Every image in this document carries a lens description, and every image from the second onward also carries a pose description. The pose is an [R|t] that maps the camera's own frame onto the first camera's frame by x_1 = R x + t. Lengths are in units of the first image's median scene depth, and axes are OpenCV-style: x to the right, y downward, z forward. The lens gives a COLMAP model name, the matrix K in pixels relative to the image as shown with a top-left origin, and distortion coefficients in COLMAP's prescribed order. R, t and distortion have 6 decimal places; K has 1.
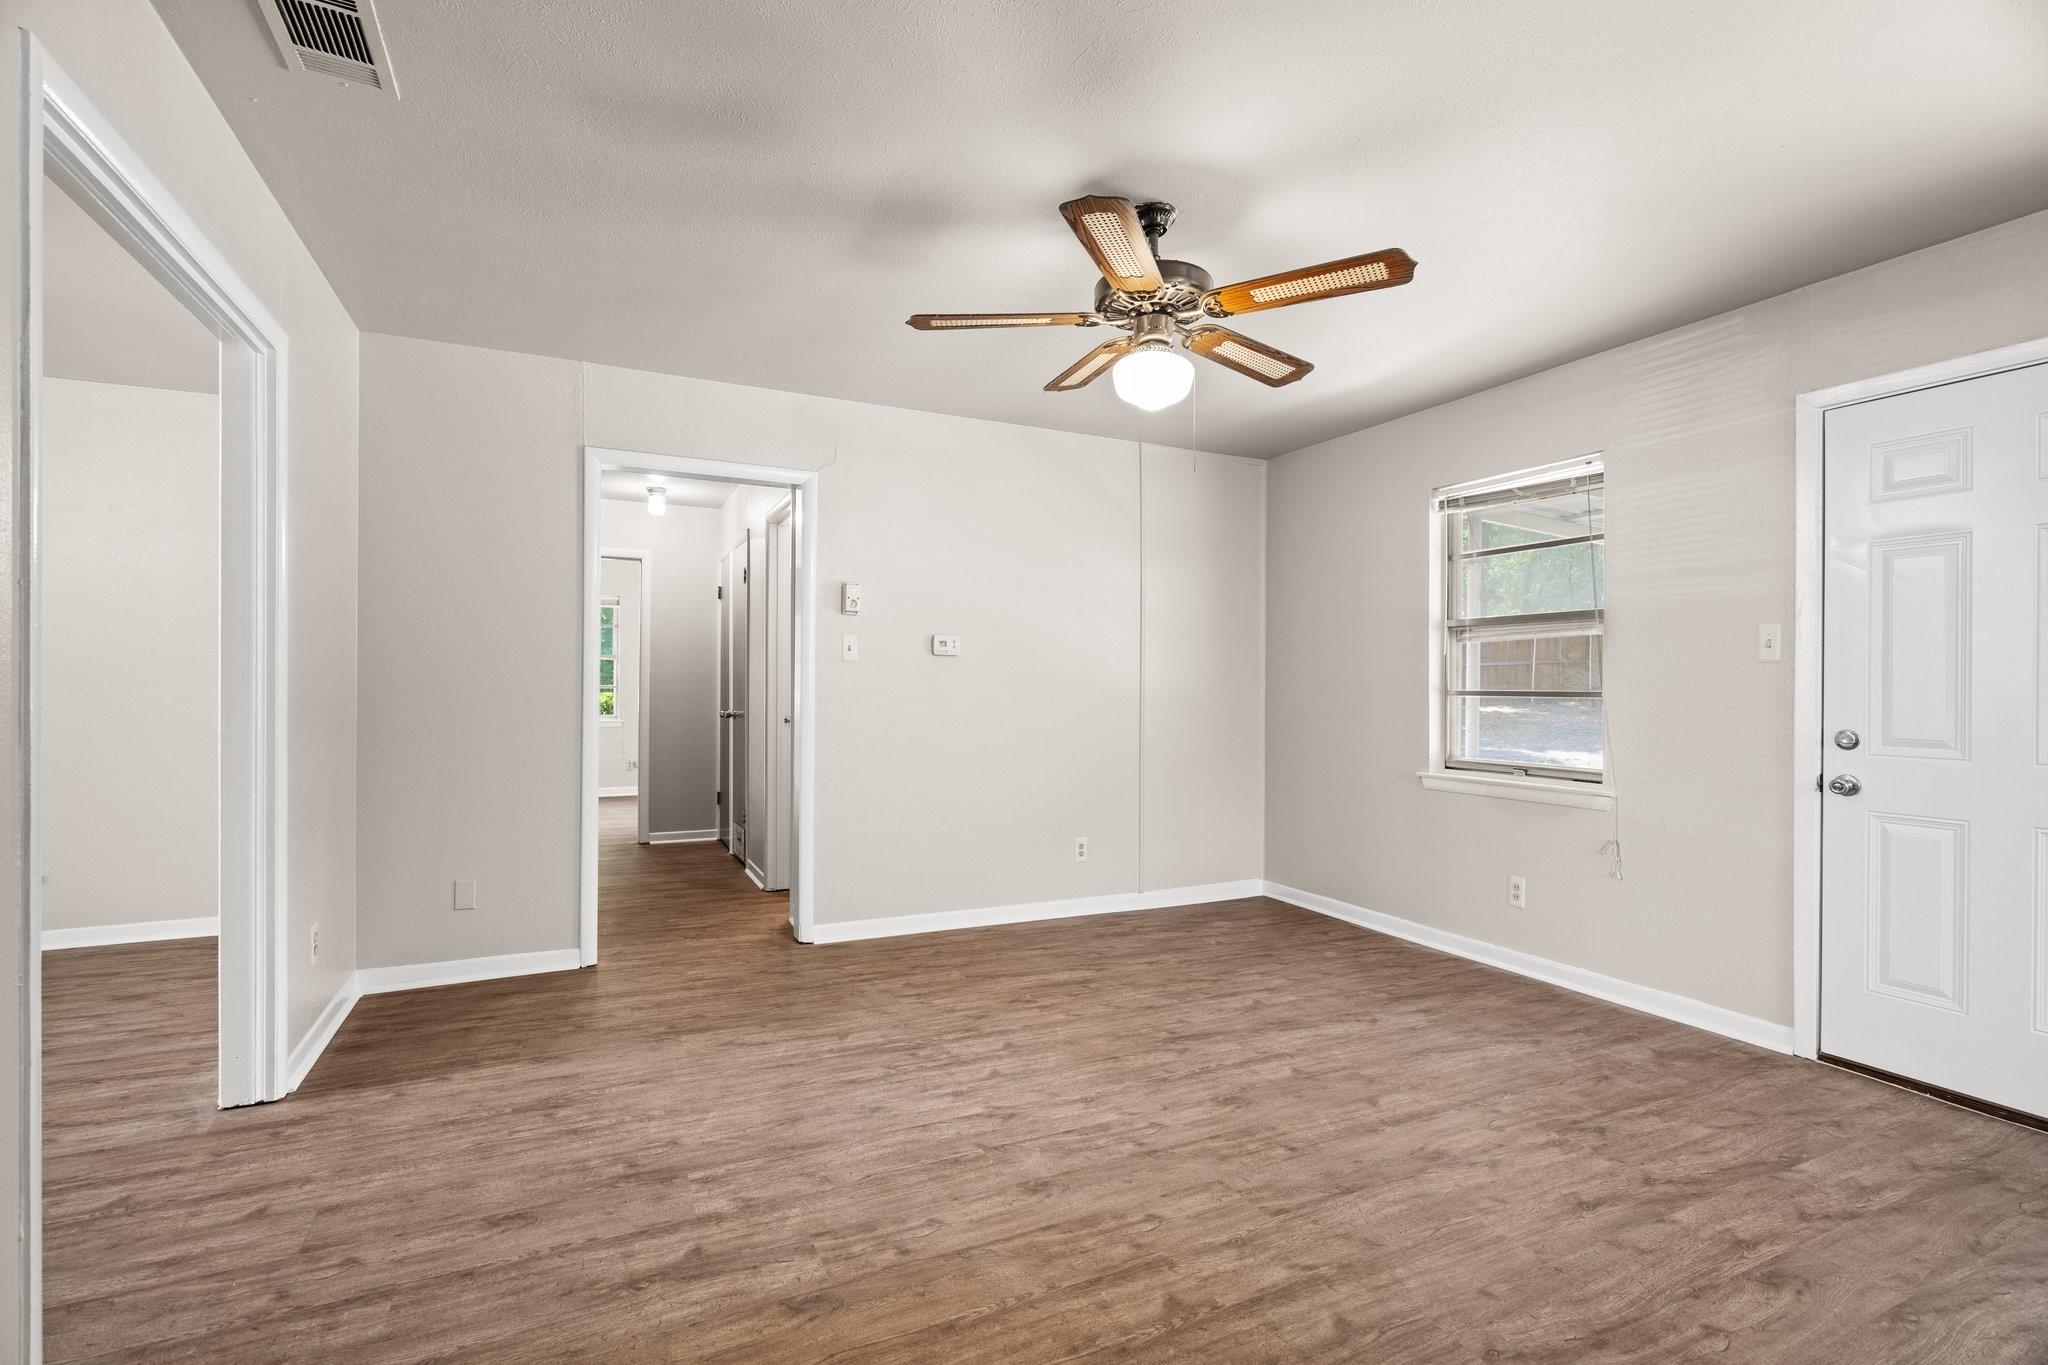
lens RADIAL K [[929.1, 0, 1014.1], [0, 929.1, 682.9], [0, 0, 1]] dist [0.000247, 0.001494]
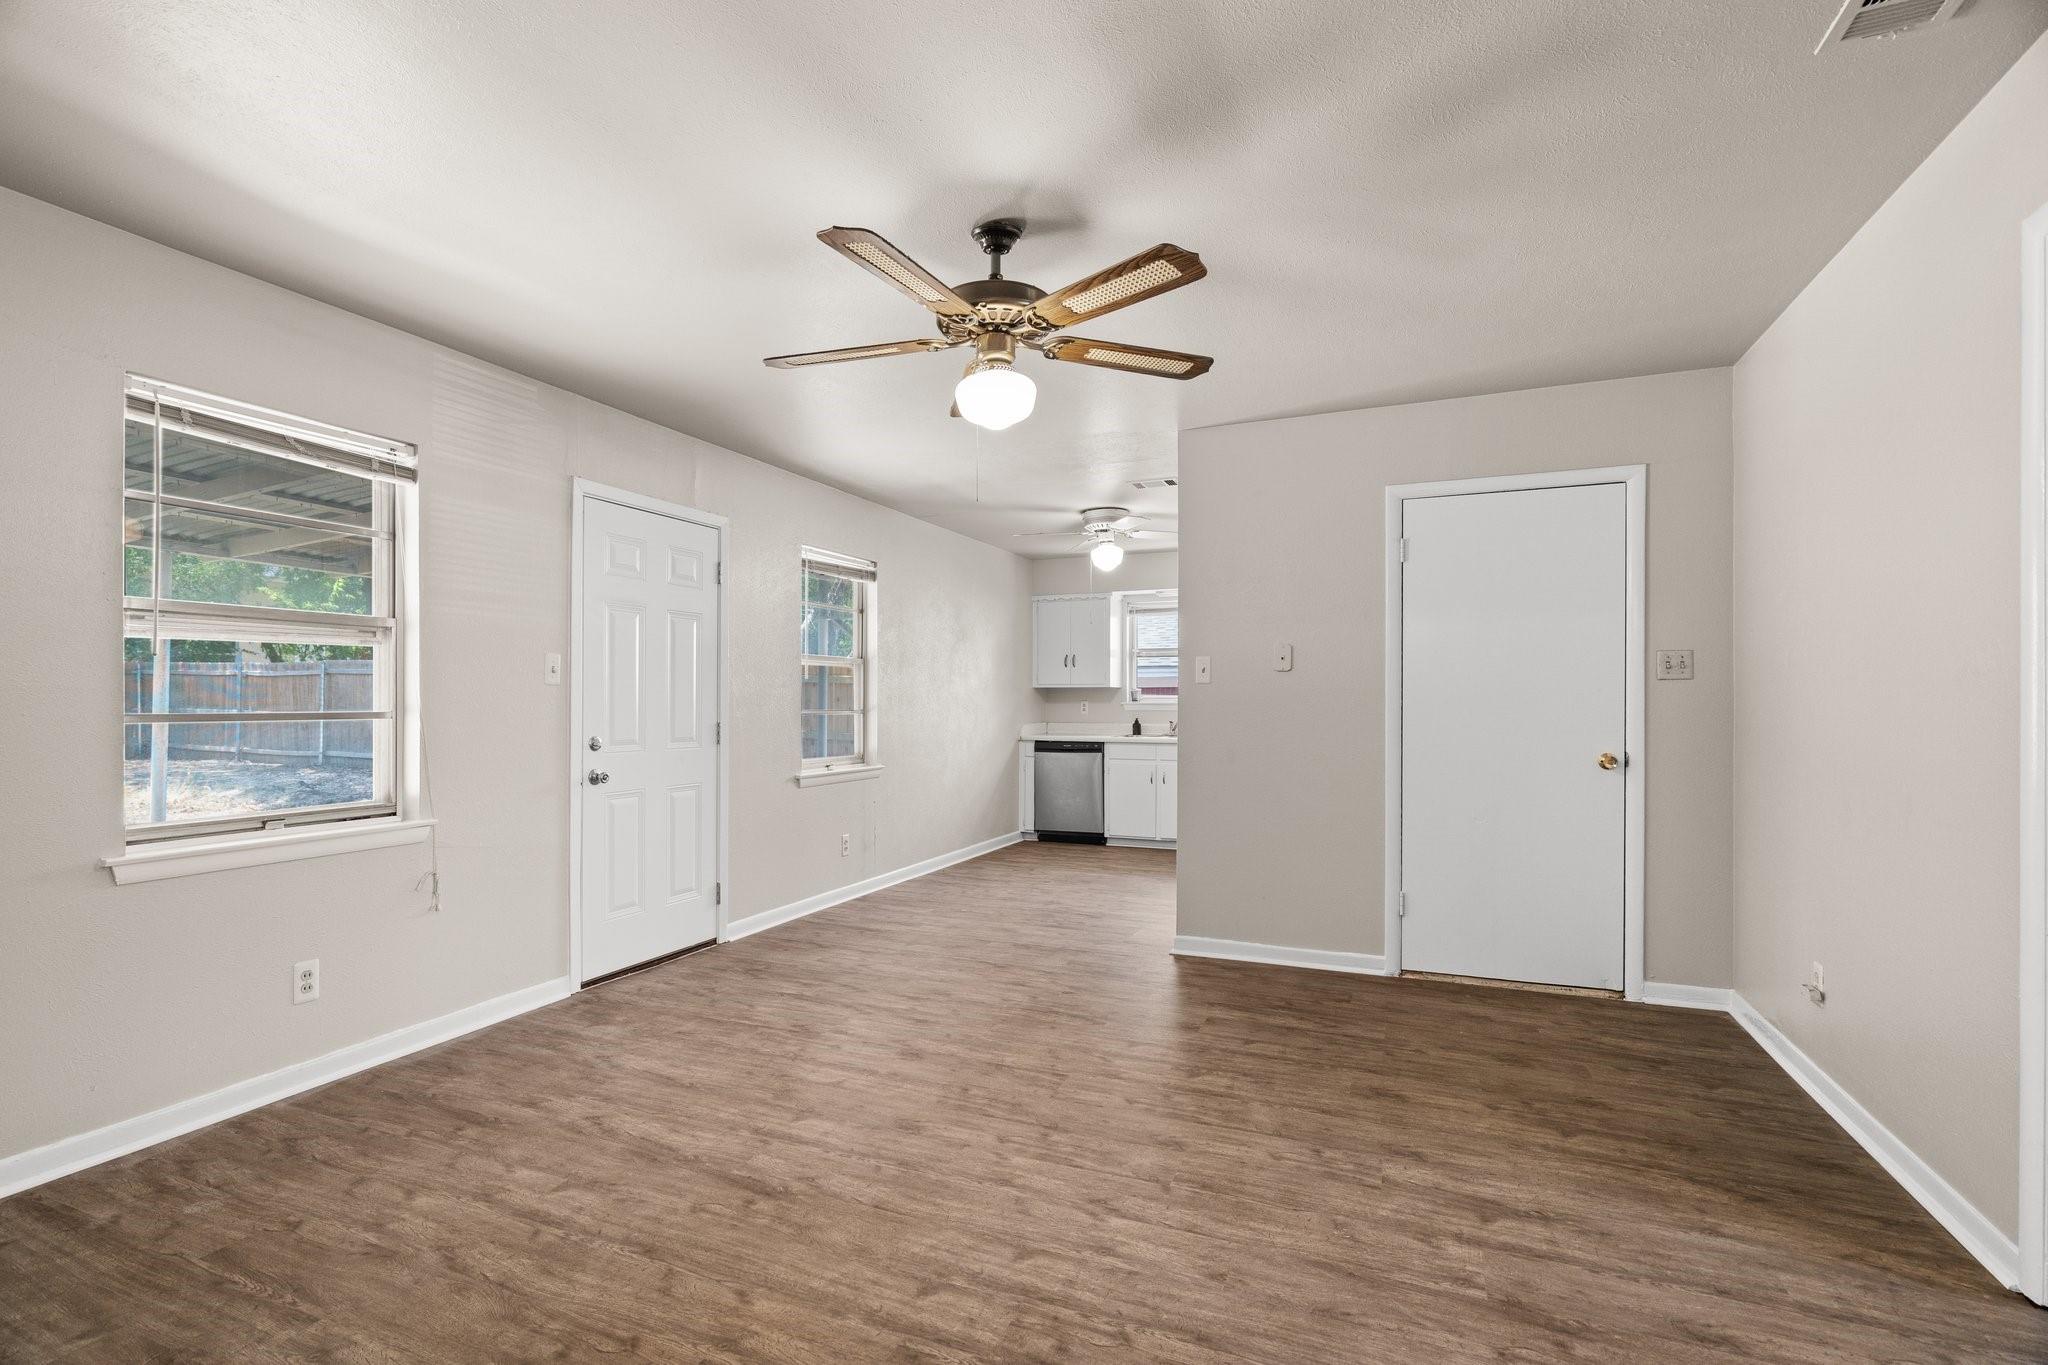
lens RADIAL K [[929.1, 0, 1017.5], [0, 929.1, 698.2], [0, 0, 1]] dist [0.000247, 0.001494]
pose [[-0.660345, -0.000384, 0.750962, -0.597300], [-0.004257, 0.999986, -0.003232, -0.004200], [-0.750950, -0.005331, -0.660337, 1.597192]]
